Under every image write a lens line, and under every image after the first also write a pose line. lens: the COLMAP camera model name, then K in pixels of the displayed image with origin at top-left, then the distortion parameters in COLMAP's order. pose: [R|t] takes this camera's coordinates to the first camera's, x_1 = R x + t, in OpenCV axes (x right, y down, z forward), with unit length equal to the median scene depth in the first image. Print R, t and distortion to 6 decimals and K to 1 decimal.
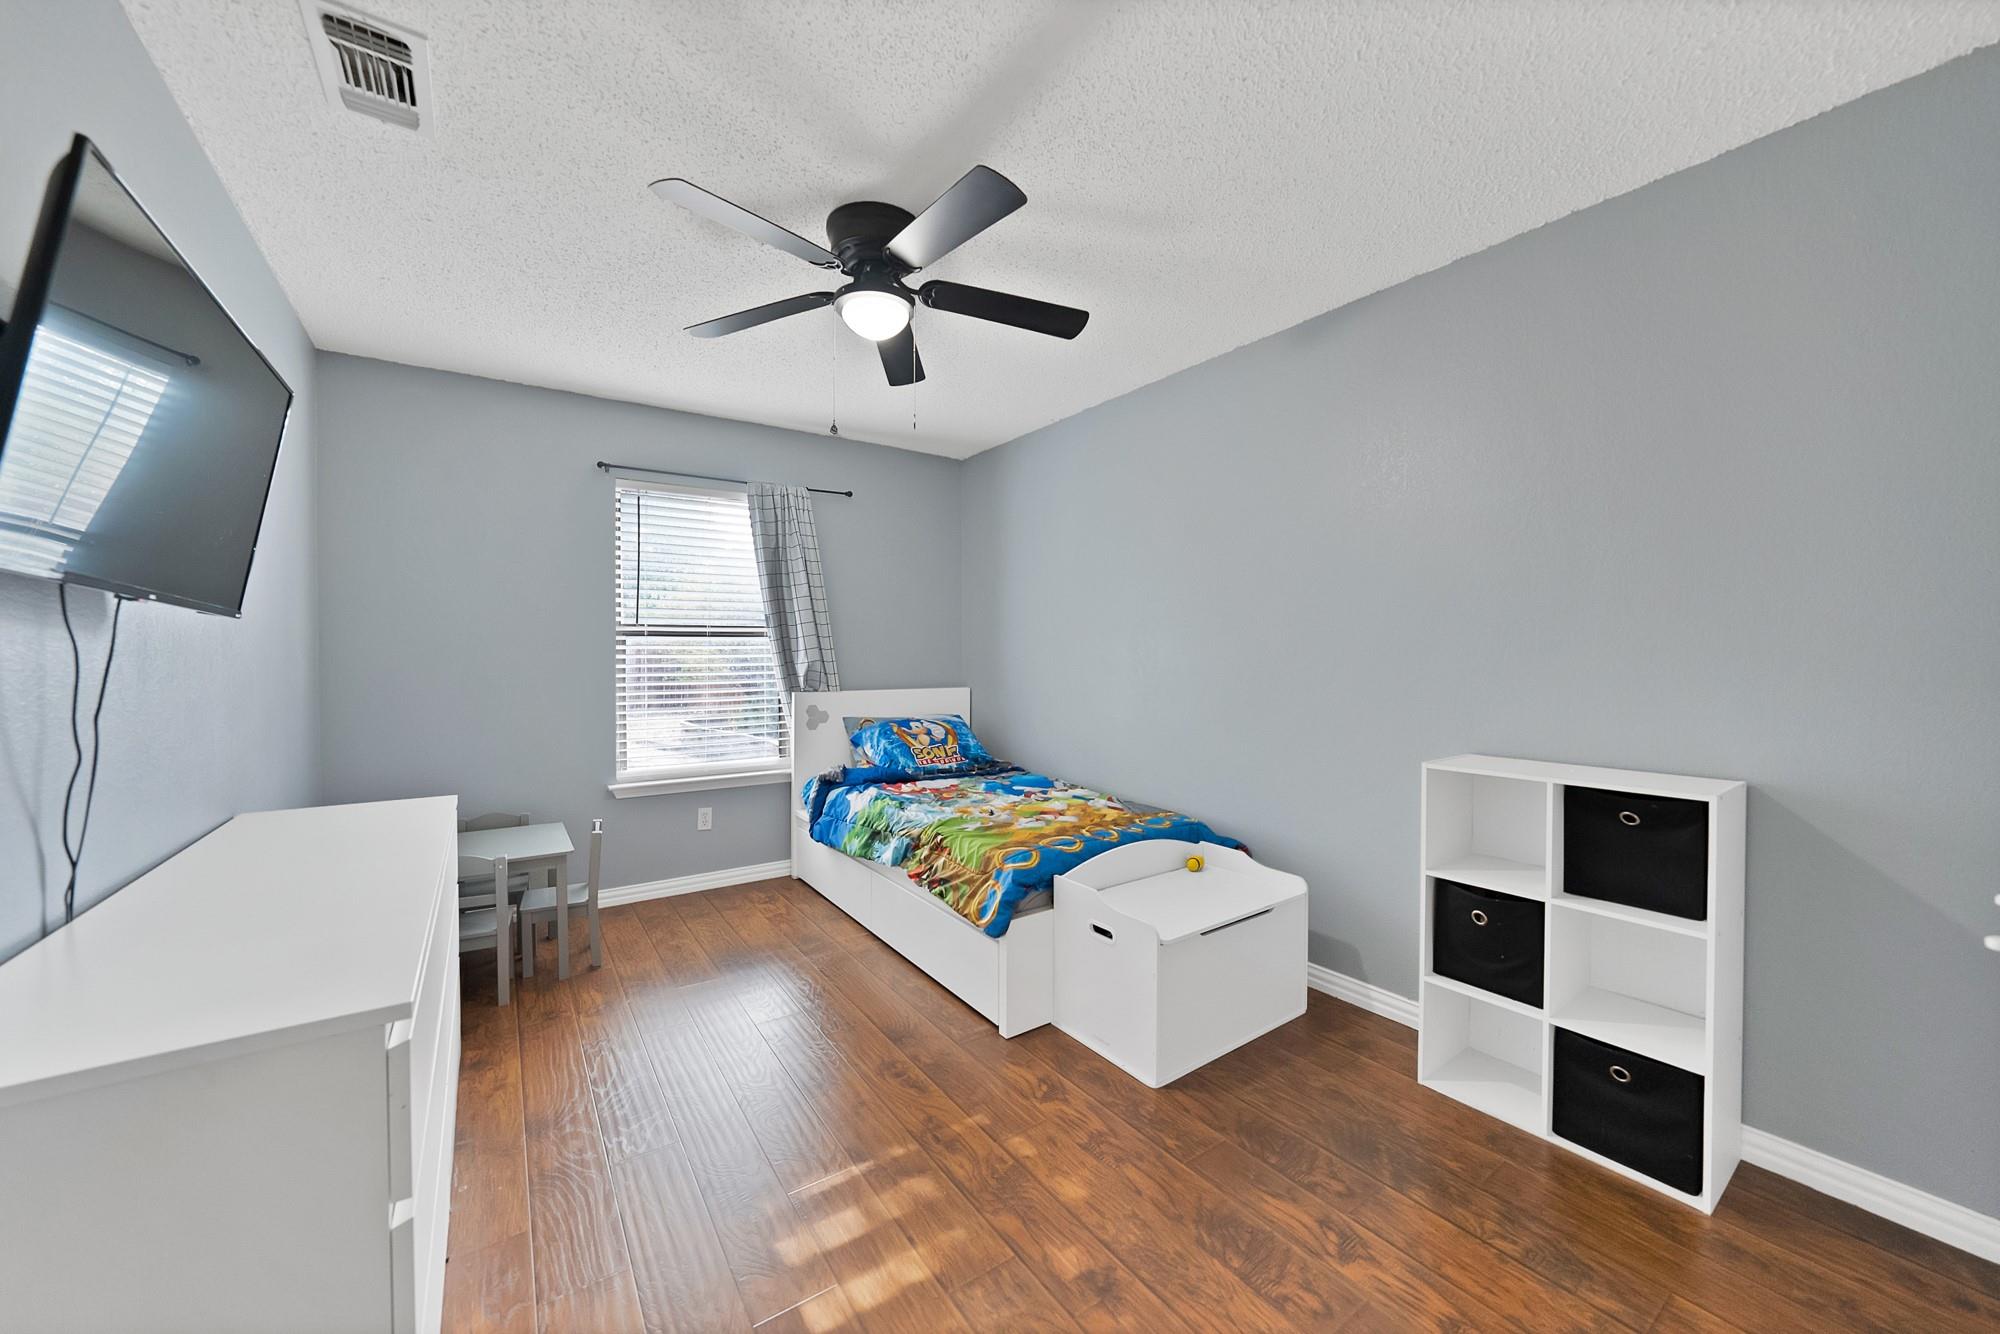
lens RADIAL K [[717.5, 0, 1000.9], [0, 717.5, 662.5], [0, 0, 1]] dist [-0.000076, -0.000001]
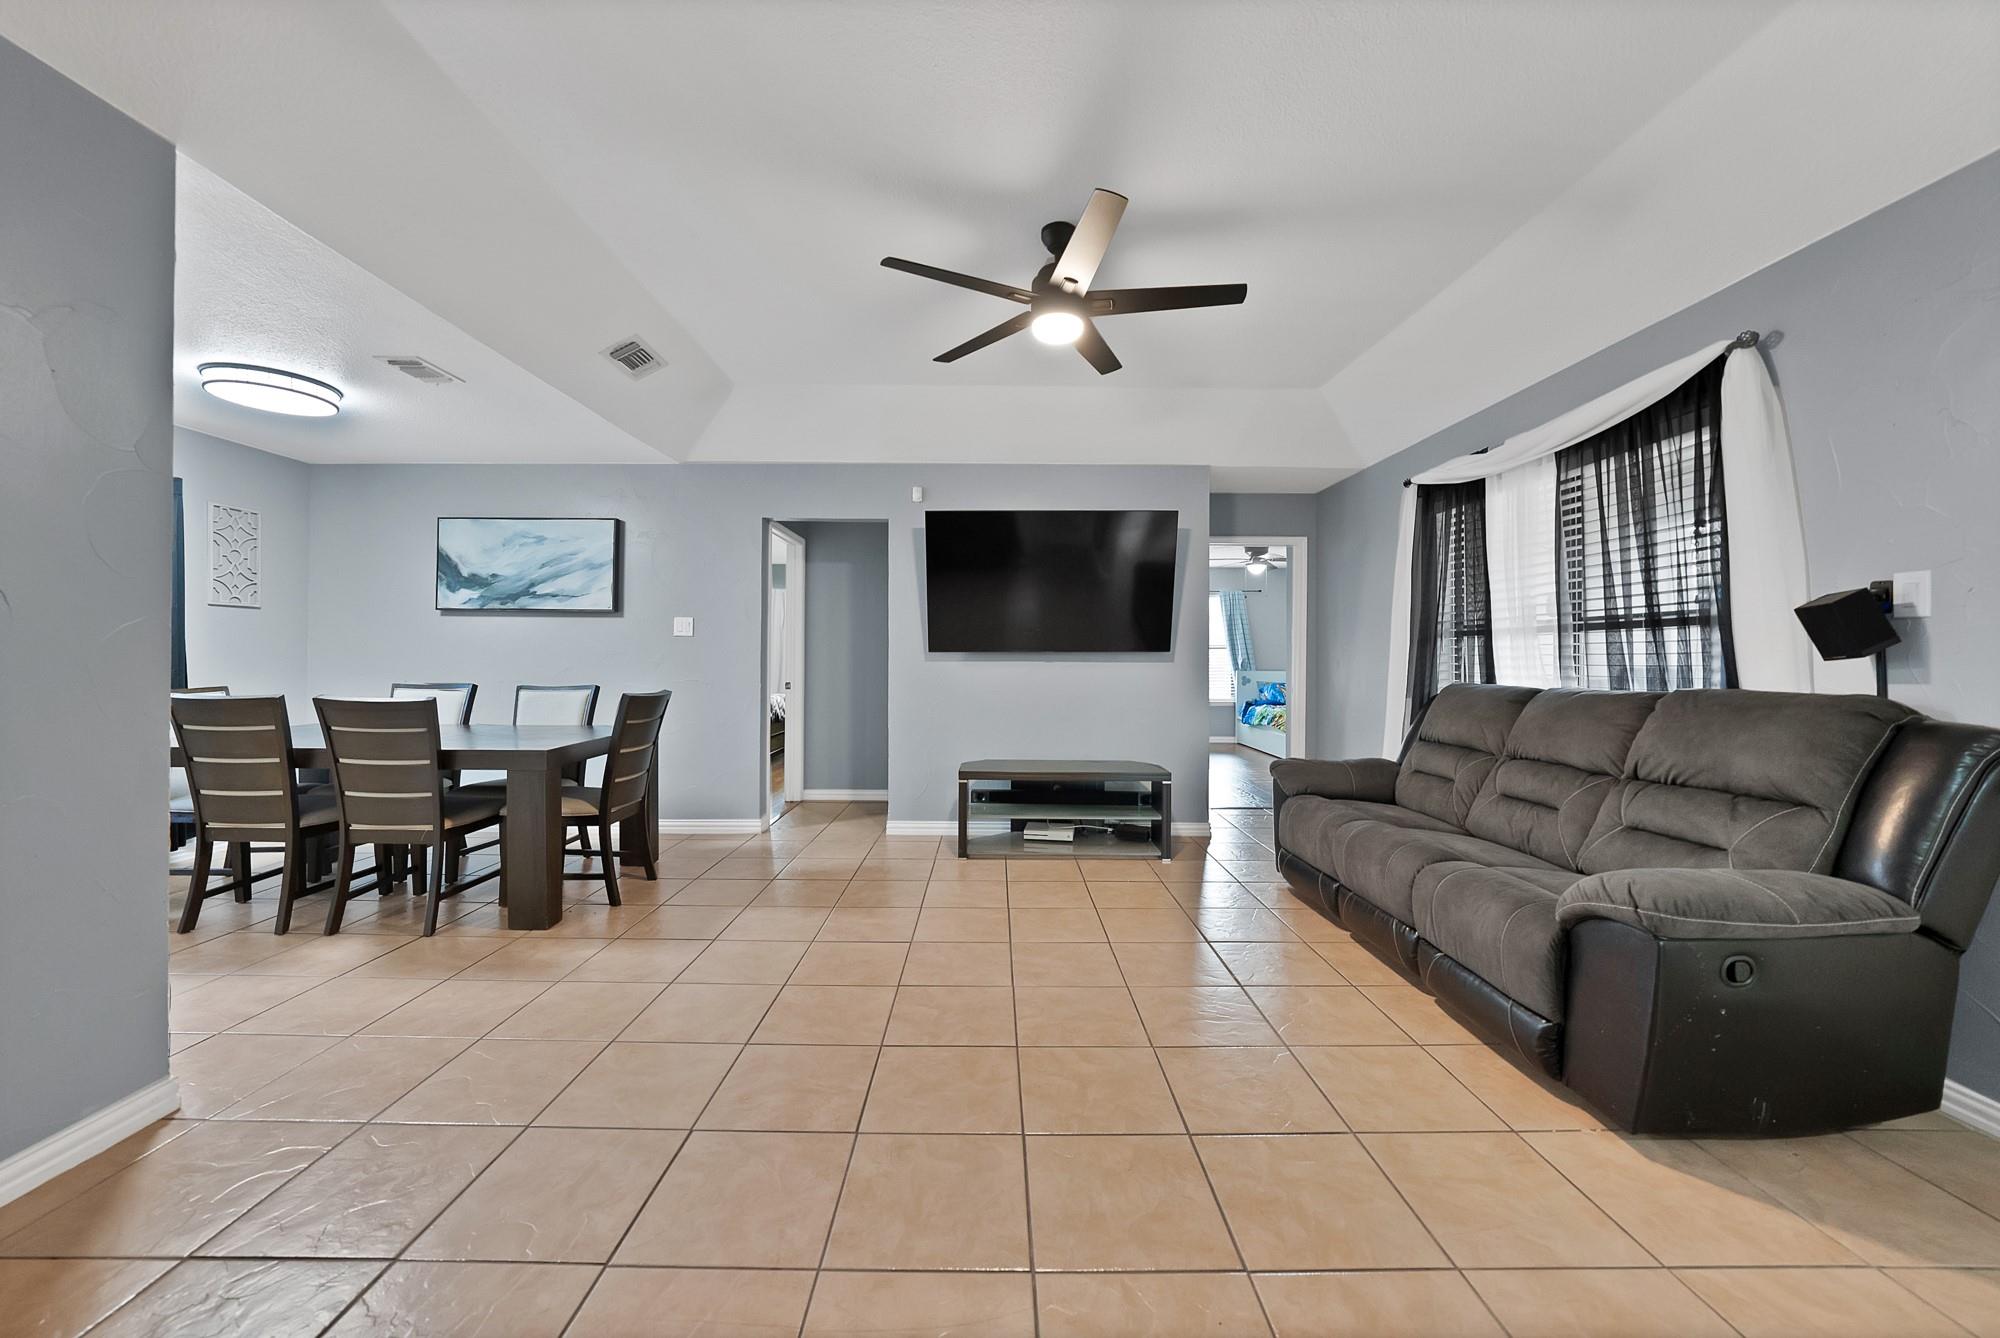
lens RADIAL K [[717.5, 0, 1003.6], [0, 717.5, 653.9], [0, 0, 1]] dist [-0.000076, -0.000001]
pose [[0.808609, -0.001766, -0.588344, 0.560177], [-0.005891, 0.999921, -0.011098, 0.014693], [0.588317, 0.012440, 0.808535, -1.606408]]
